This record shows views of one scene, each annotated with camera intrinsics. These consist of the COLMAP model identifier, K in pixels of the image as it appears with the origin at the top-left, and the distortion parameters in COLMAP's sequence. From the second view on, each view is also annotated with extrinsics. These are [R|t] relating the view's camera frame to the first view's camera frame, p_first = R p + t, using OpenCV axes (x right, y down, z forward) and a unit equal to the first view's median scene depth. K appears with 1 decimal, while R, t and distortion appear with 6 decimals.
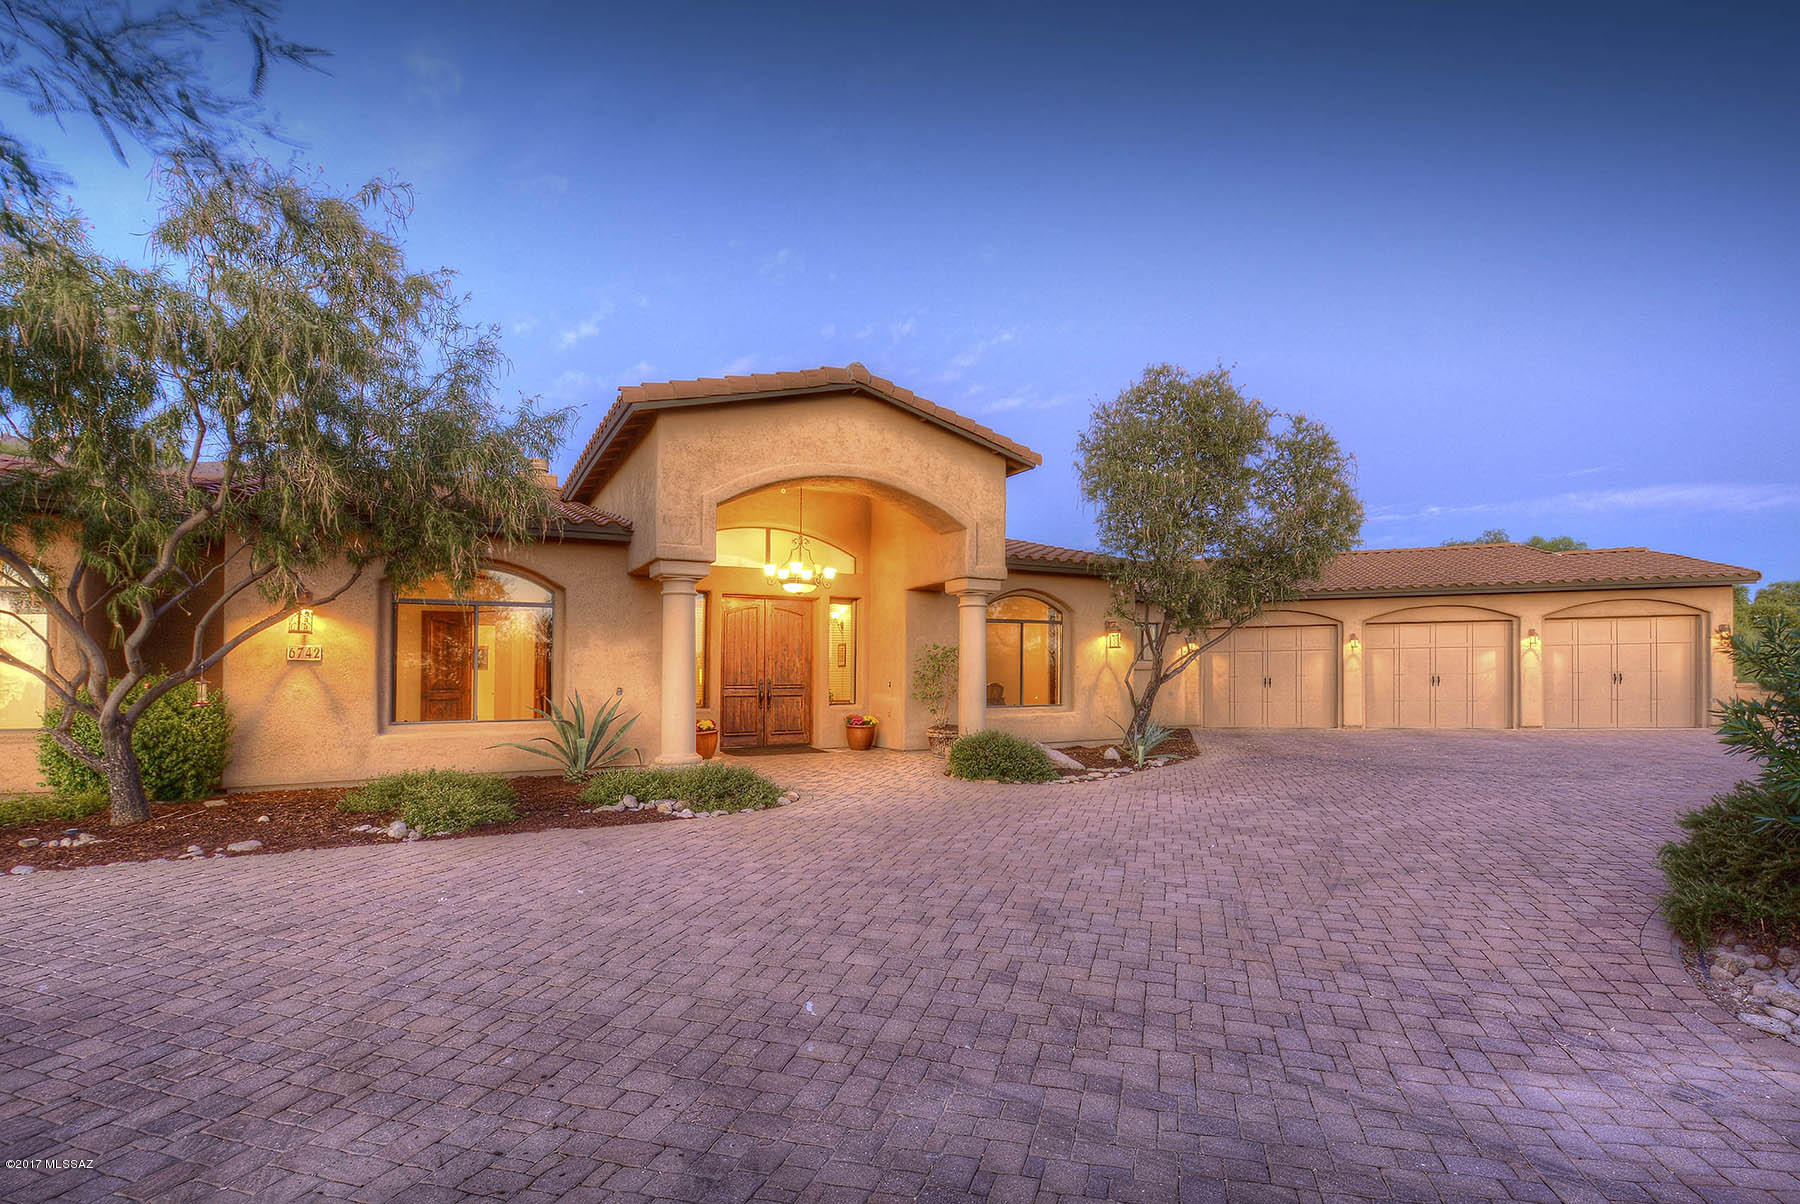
lens RADIAL K [[772.5, 0, 907.5], [0, 772.5, 605.7], [0, 0, 1]] dist [0.004517, -0.013379]
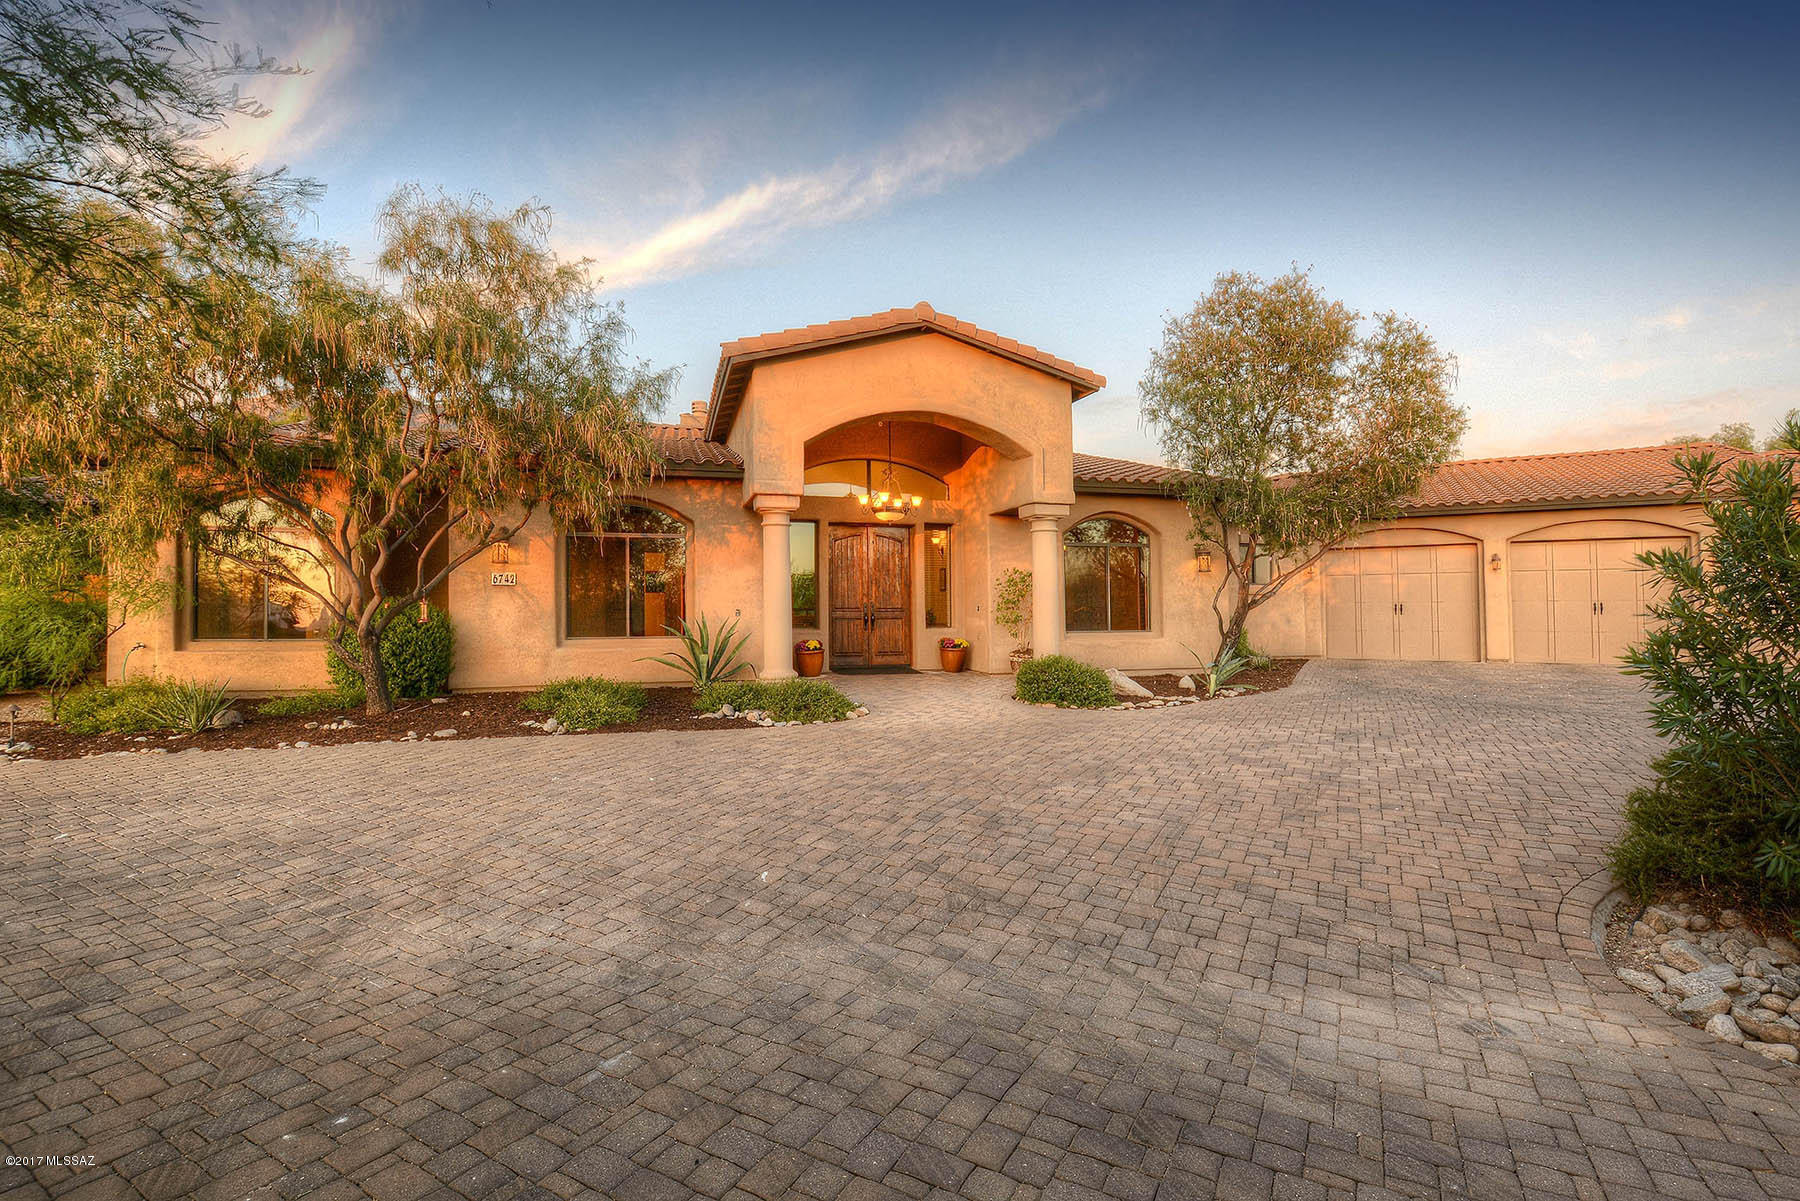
lens RADIAL K [[817.3, 0, 894.4], [0, 817.3, 511.6], [0, 0, 1]] dist [0.009470, -0.017268]
pose [[0.960326, -0.025708, -0.277691, 0.206261], [0.021089, 0.999585, -0.019605, -0.008319], [0.278080, 0.012971, 0.960470, -0.082268]]
